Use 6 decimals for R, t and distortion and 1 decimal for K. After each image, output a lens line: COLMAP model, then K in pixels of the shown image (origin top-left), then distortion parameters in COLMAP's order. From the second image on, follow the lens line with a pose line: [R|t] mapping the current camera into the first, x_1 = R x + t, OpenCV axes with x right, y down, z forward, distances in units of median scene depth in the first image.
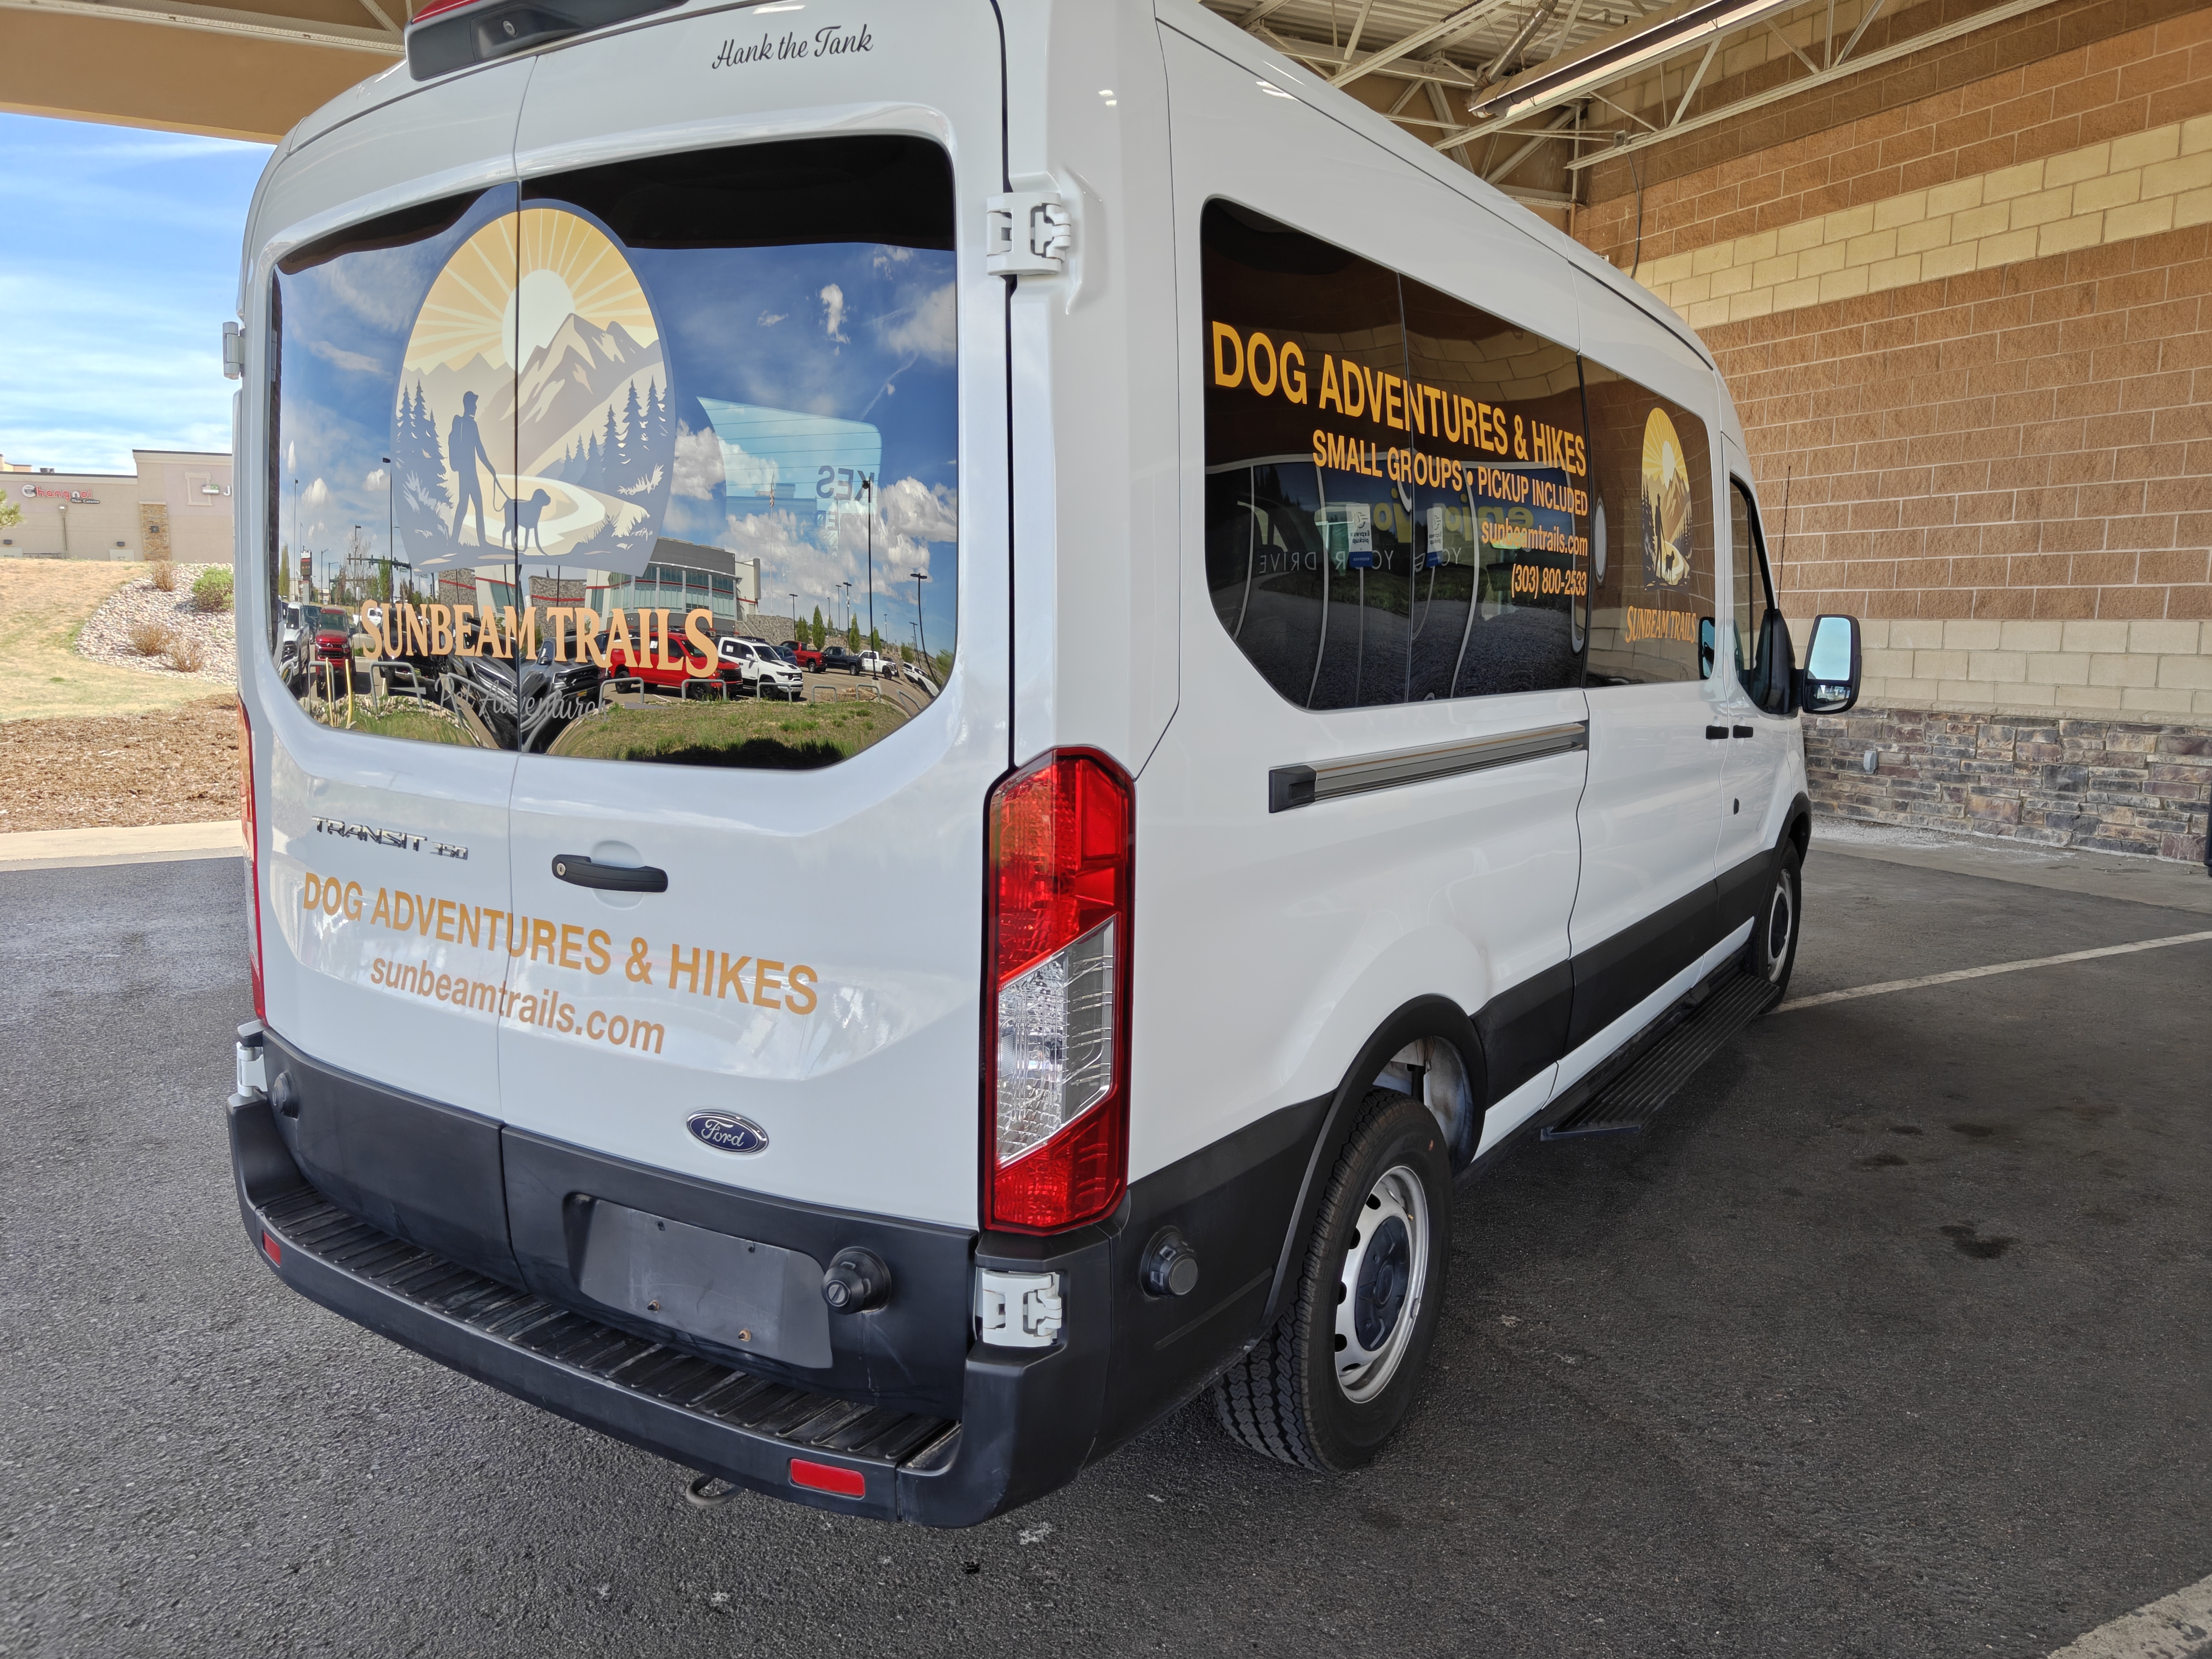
lens RADIAL K [[1493.3, 0, 1016.7], [0, 1493.3, 768.3], [0, 0, 1]] dist [0.005217, 0.005508]
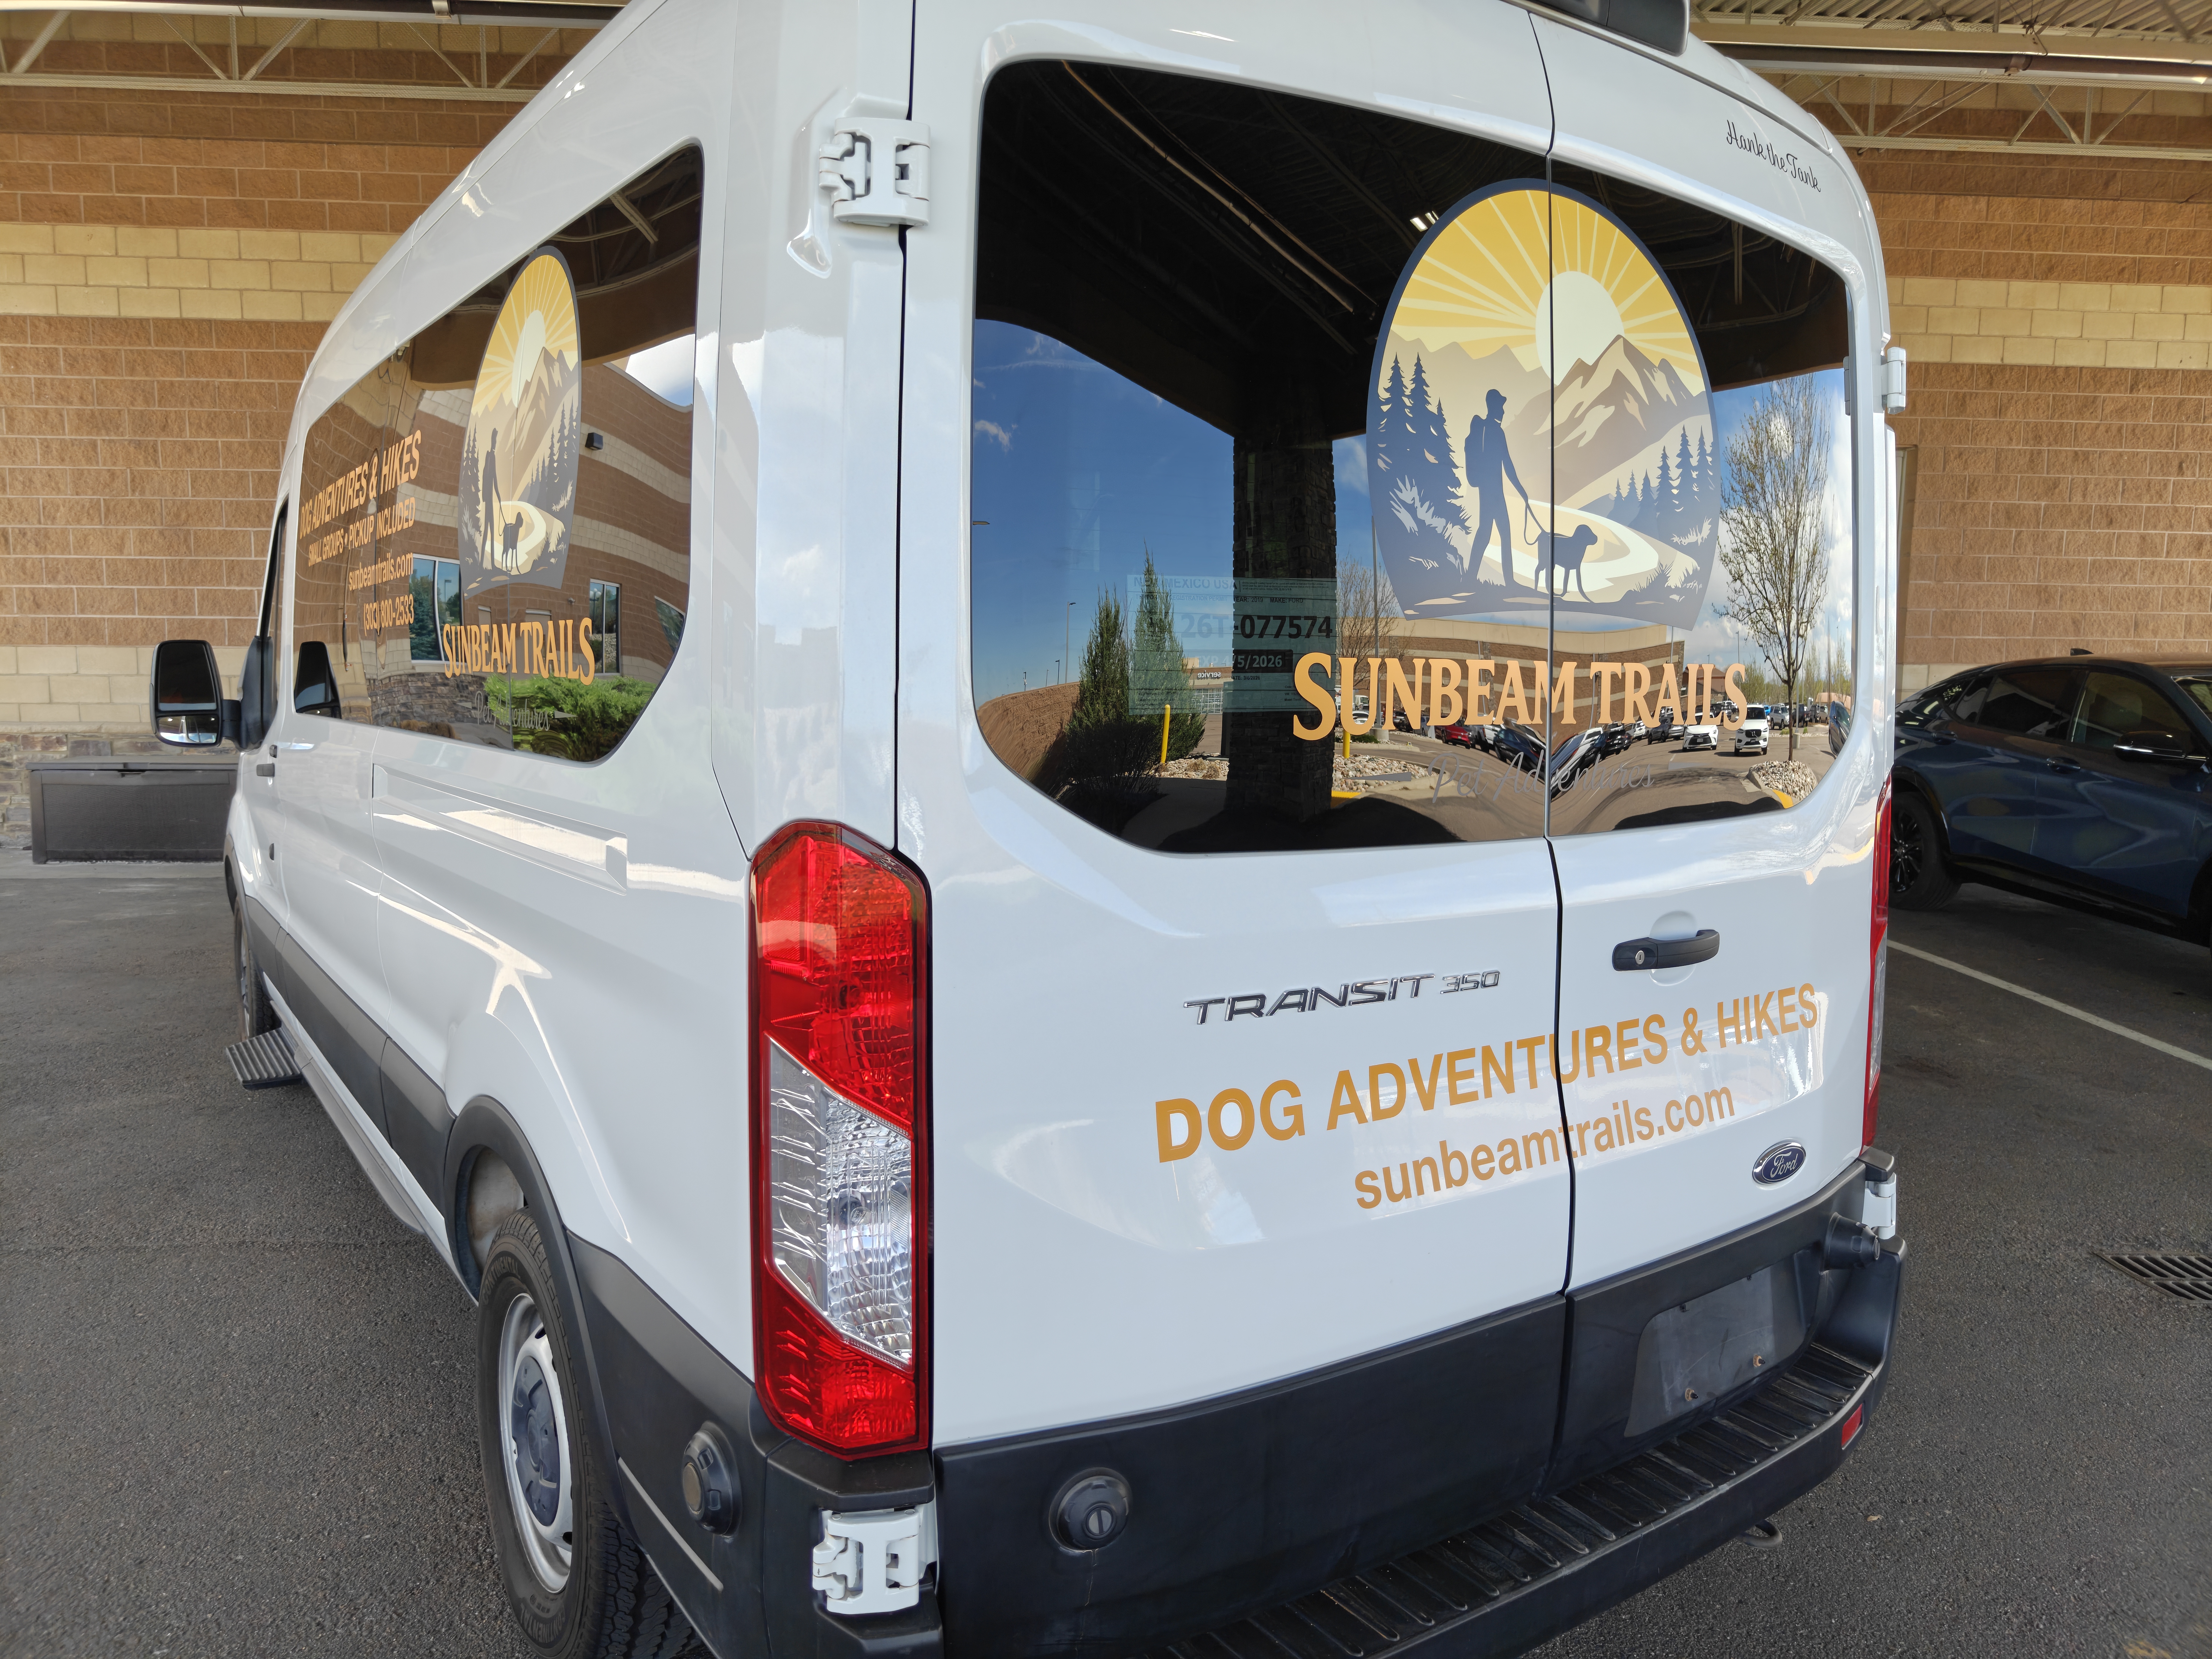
lens RADIAL K [[1523.4, 0, 1106.6], [0, 1523.4, 741.5], [0, 0, 1]] dist [0.022419, -0.018496]
pose [[0.383366, -0.057643, 0.921796, -1.160628], [0.089801, 0.995648, 0.024914, -0.102467], [-0.919220, 0.073227, 0.386874, 0.862221]]
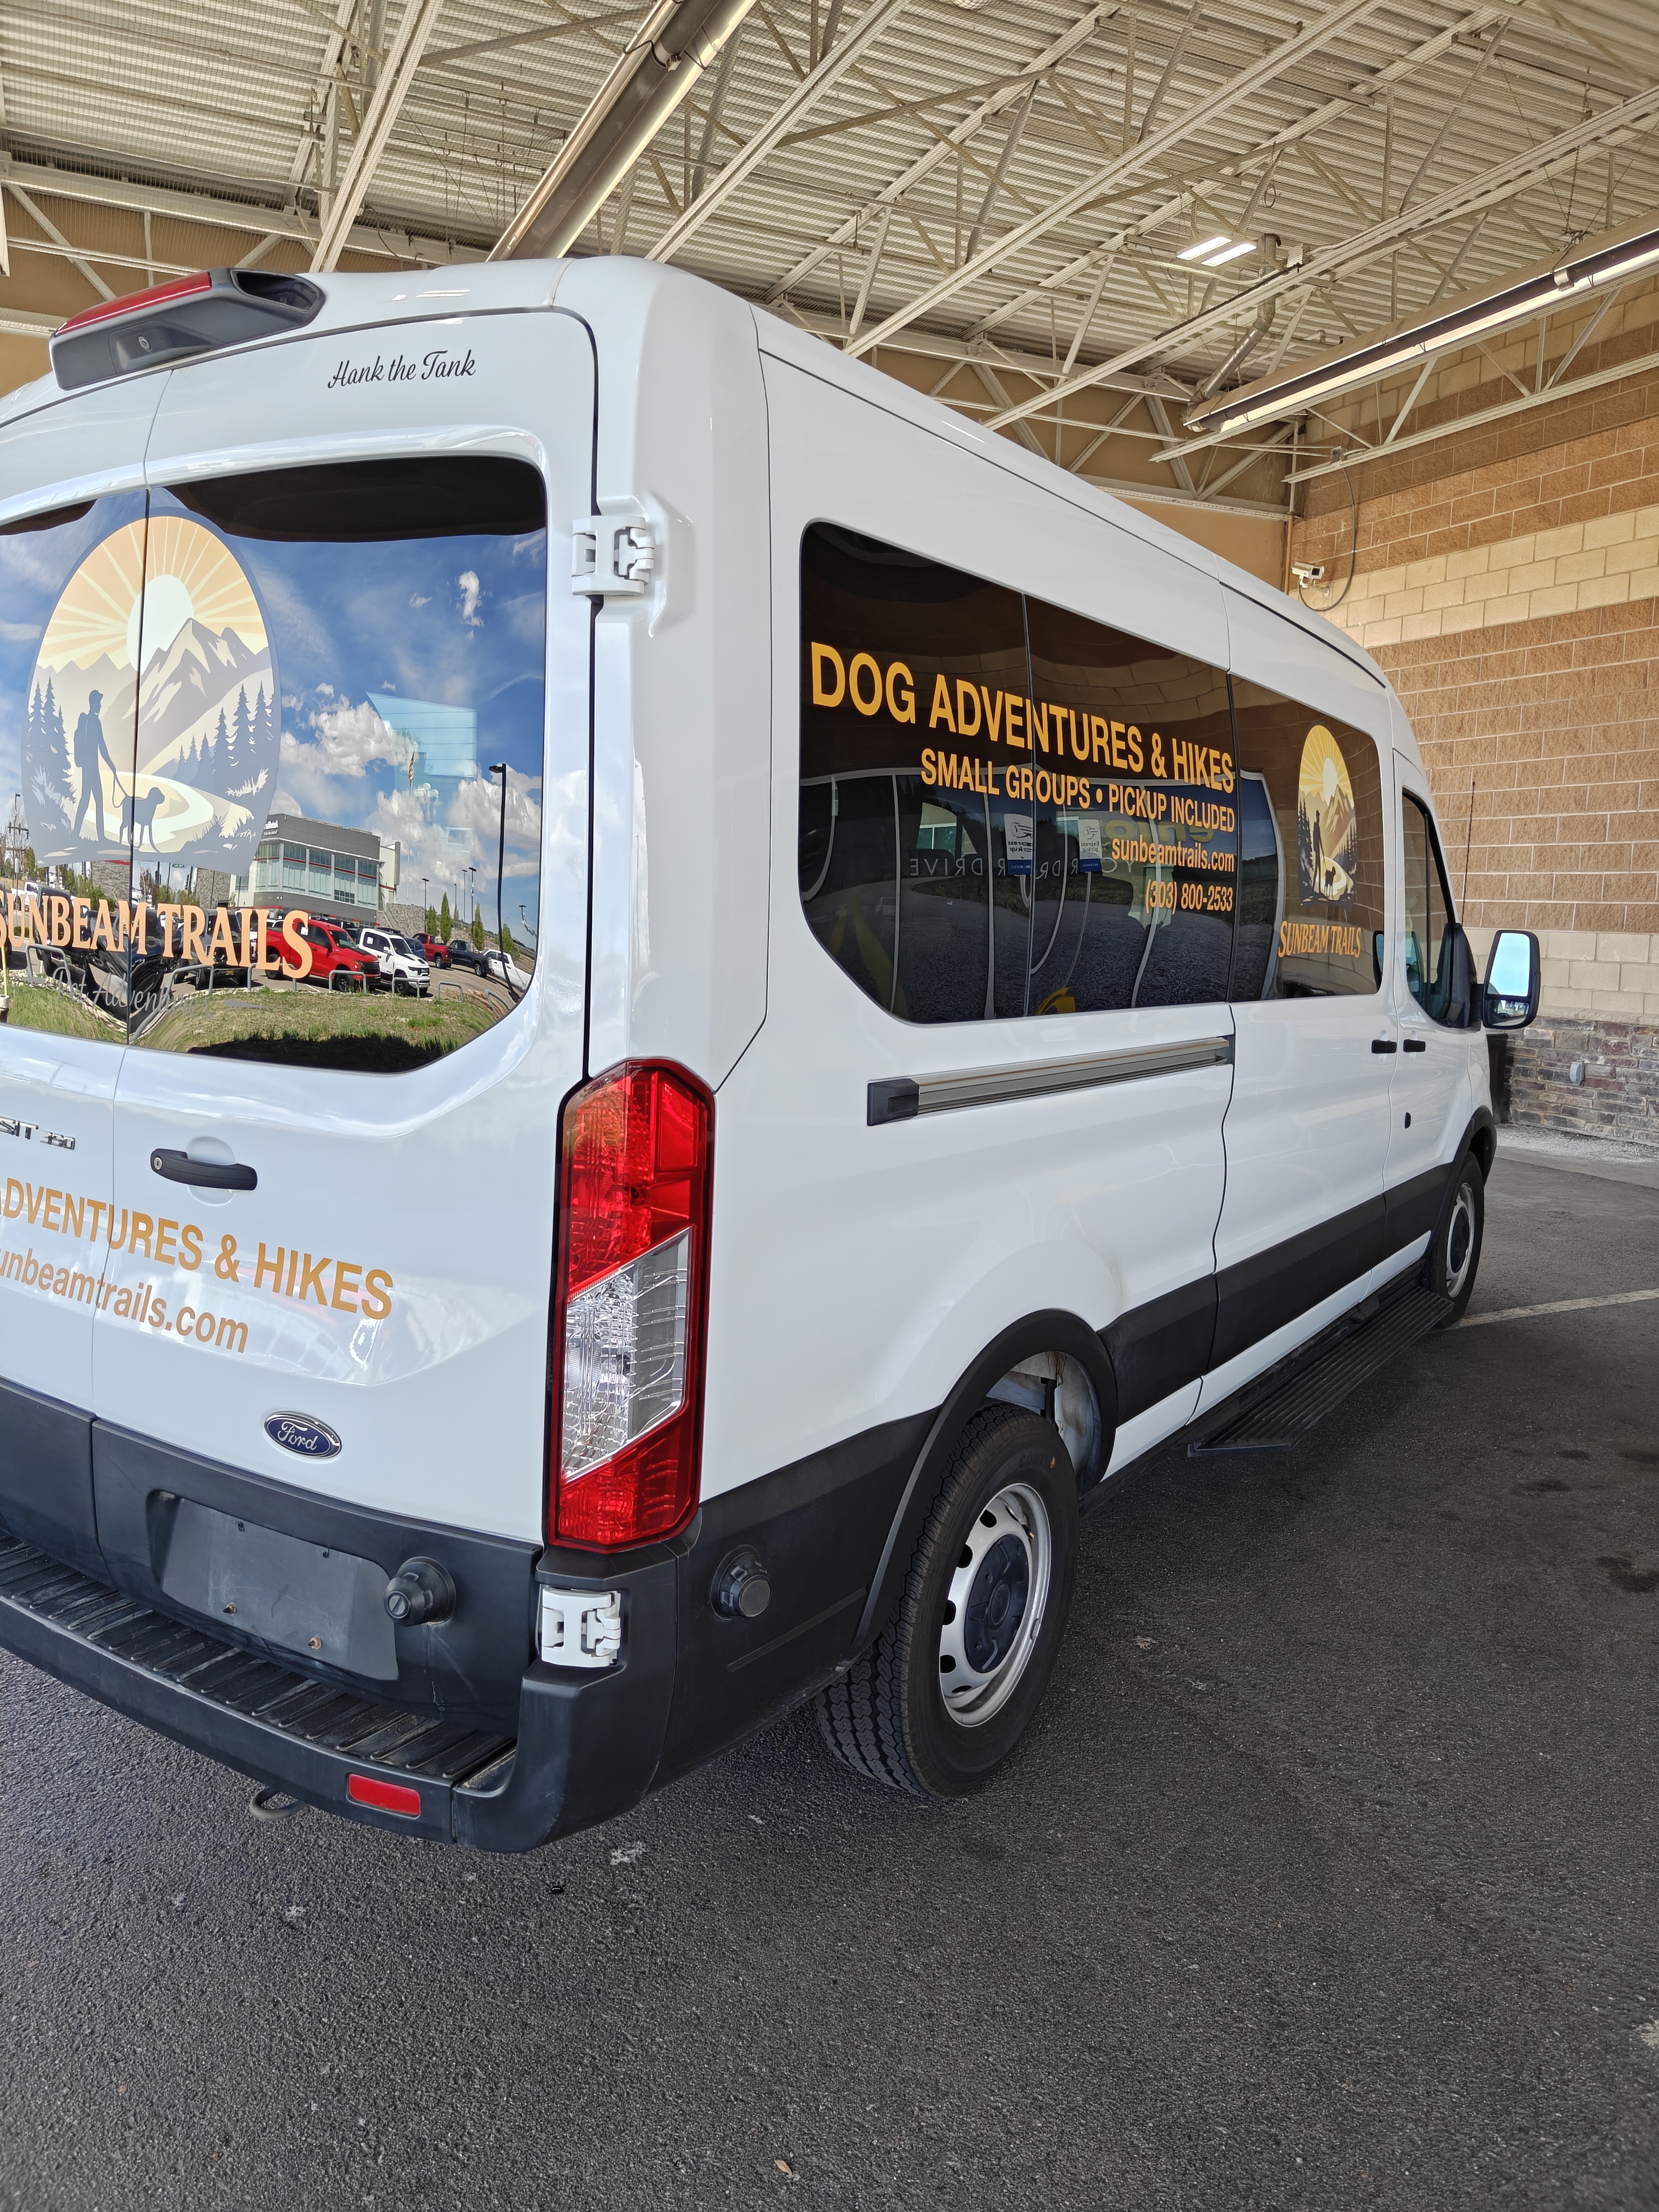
lens RADIAL K [[1479.6, 0, 725.8], [0, 1479.6, 989.2], [0, 0, 1]] dist [0.007175, 0.004544]
pose [[0.999554, 0.026875, -0.013022, 0.080083], [-0.027407, 0.998718, -0.042565, -0.016435], [0.011861, 0.042903, 0.999009, 0.003544]]
